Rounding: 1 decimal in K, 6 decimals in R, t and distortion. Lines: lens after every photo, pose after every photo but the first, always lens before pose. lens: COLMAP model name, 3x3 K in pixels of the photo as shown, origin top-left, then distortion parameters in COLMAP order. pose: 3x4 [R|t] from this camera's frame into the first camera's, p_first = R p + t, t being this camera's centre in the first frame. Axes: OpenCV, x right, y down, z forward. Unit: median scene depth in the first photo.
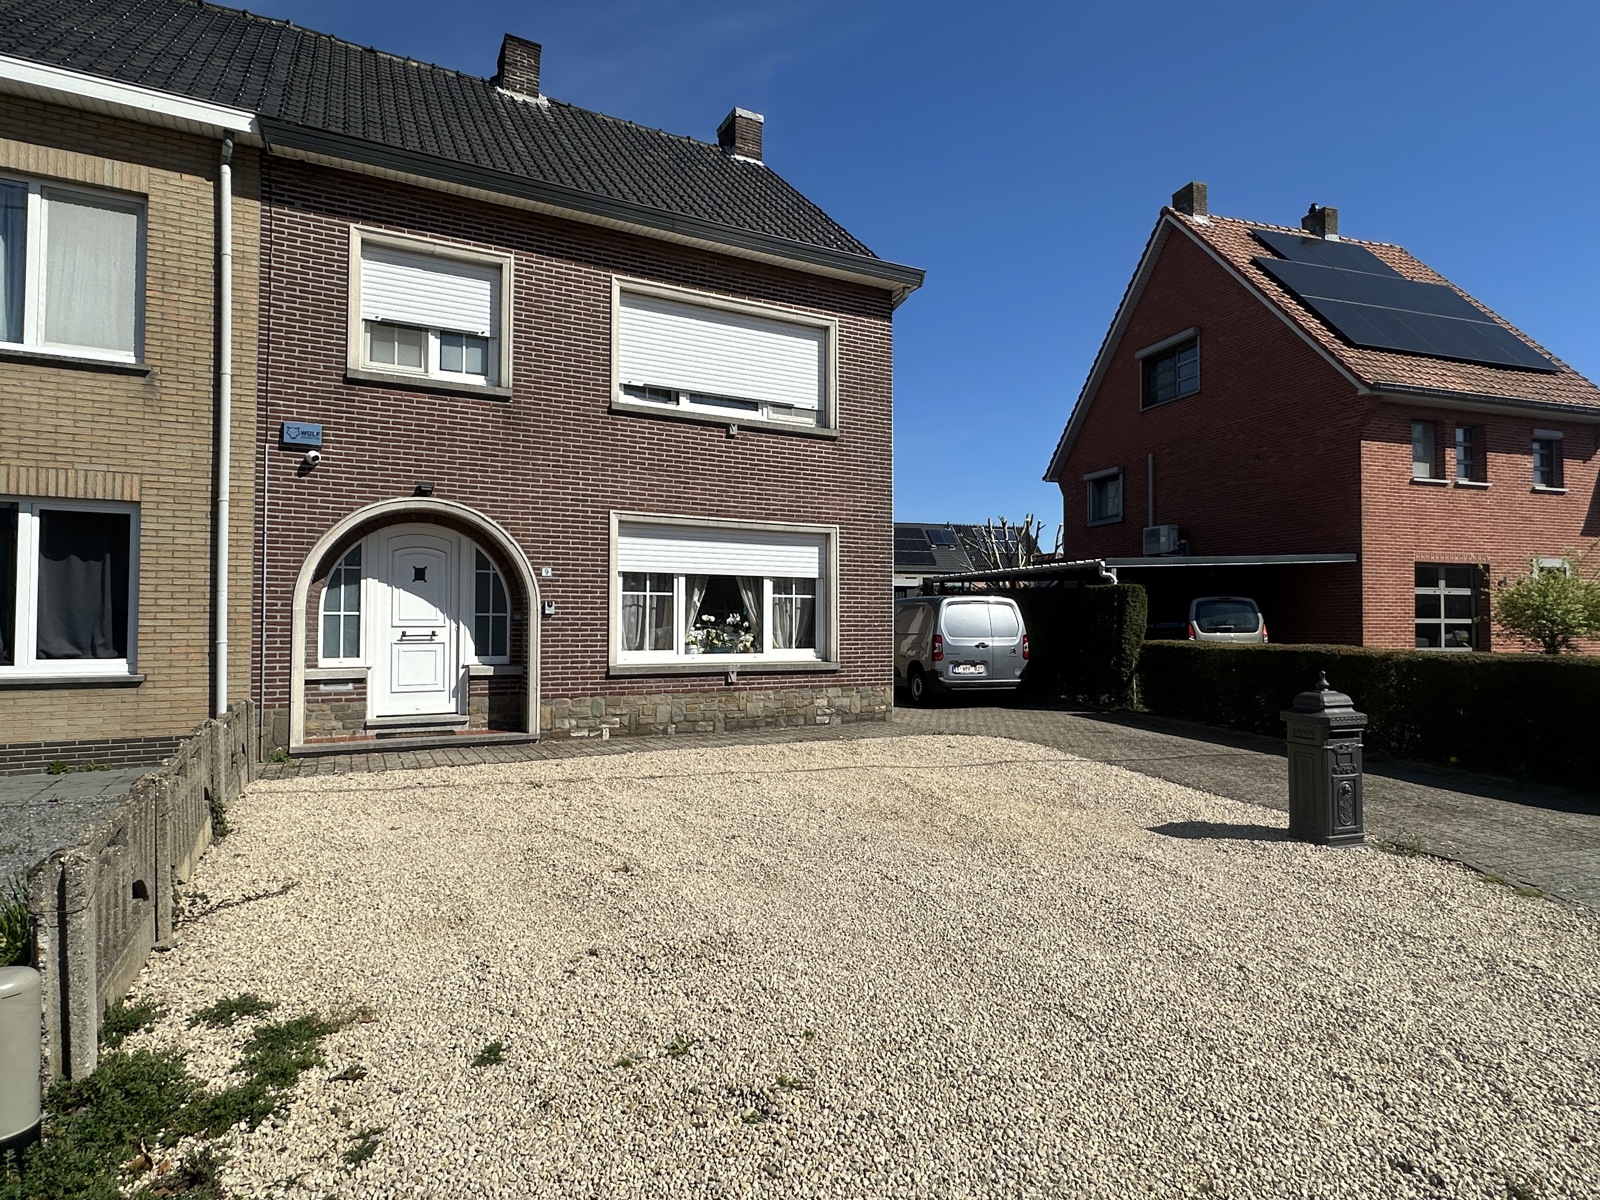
lens RADIAL K [[872.8, 0, 808.9], [0, 872.8, 599.3], [0, 0, 1]] dist [0.005701, 0.001124]
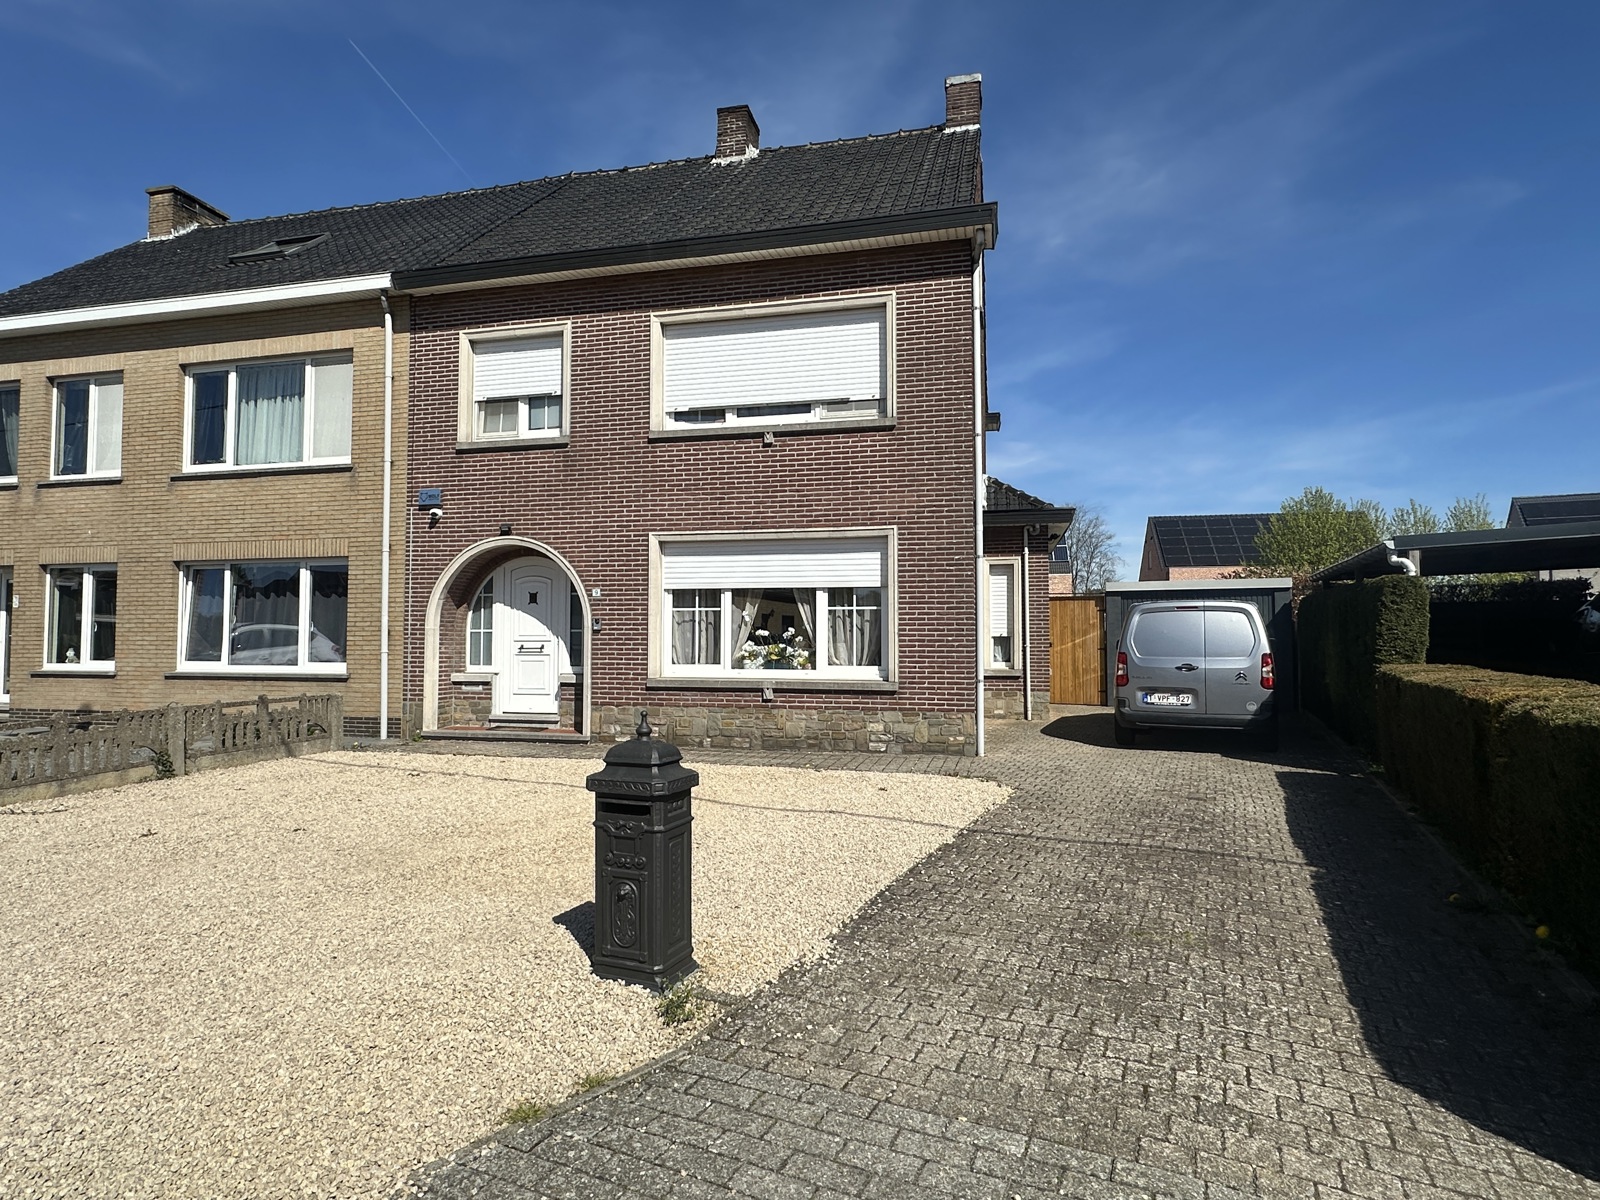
lens RADIAL K [[872.8, 0, 804.9], [0, 872.8, 604.1], [0, 0, 1]] dist [0.005701, 0.001124]
pose [[0.745083, -0.027929, -0.666387, 0.613547], [0.019663, 0.999608, -0.019910, 0.010670], [0.666682, 0.001731, 0.745340, 0.322172]]
